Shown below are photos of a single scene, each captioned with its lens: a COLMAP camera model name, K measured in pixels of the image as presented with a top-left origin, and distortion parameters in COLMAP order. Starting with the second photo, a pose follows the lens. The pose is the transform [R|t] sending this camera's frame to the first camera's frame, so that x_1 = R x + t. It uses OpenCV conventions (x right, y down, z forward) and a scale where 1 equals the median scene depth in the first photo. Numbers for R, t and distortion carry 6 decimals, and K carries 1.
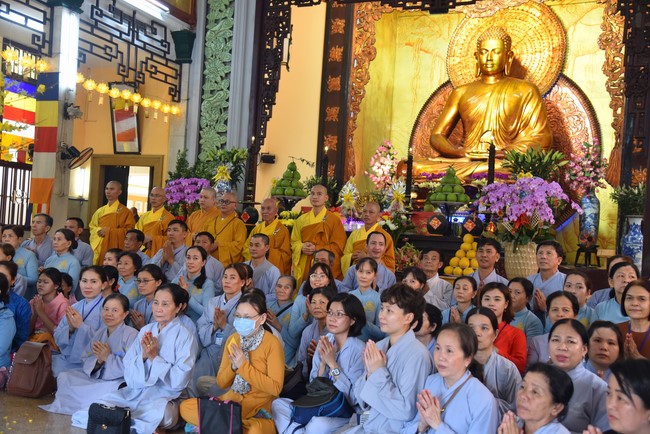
lens RADIAL K [[750.5, 0, 329.0], [0, 750.5, 220.1], [0, 0, 1]] dist [0.142107, 0.000000]
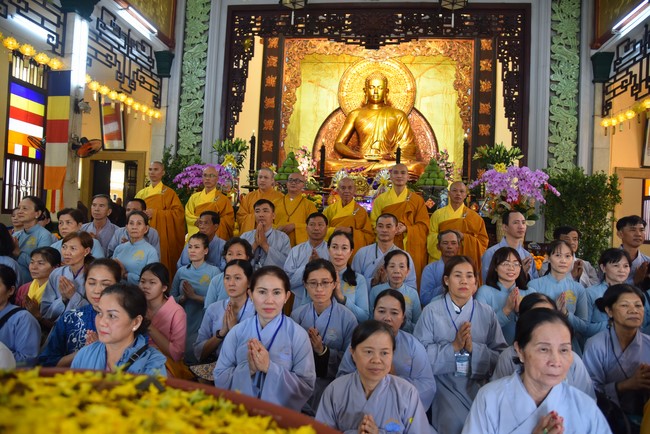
lens RADIAL K [[445.7, 0, 326.3], [0, 445.7, 221.8], [0, 0, 1]] dist [-0.099277, 0.047569]
pose [[0.960943, -0.017435, 0.276196, -0.141363], [0.006898, 0.999212, 0.039076, 0.002802], [-0.276660, -0.035644, 0.960307, 0.242527]]
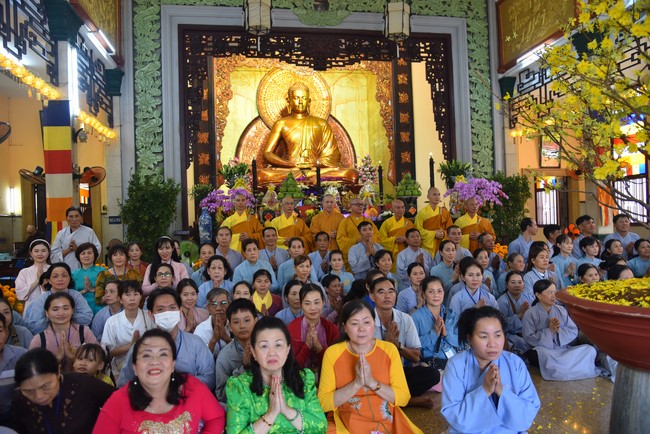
lens RADIAL K [[489.3, 0, 324.3], [0, 489.3, 217.4], [0, 0, 1]] dist [-0.061196, 0.007505]
pose [[0.837523, -0.081078, 0.540354, -0.351629], [0.070722, 0.996696, 0.039934, -0.022464], [-0.541806, 0.004769, 0.840490, 0.184523]]
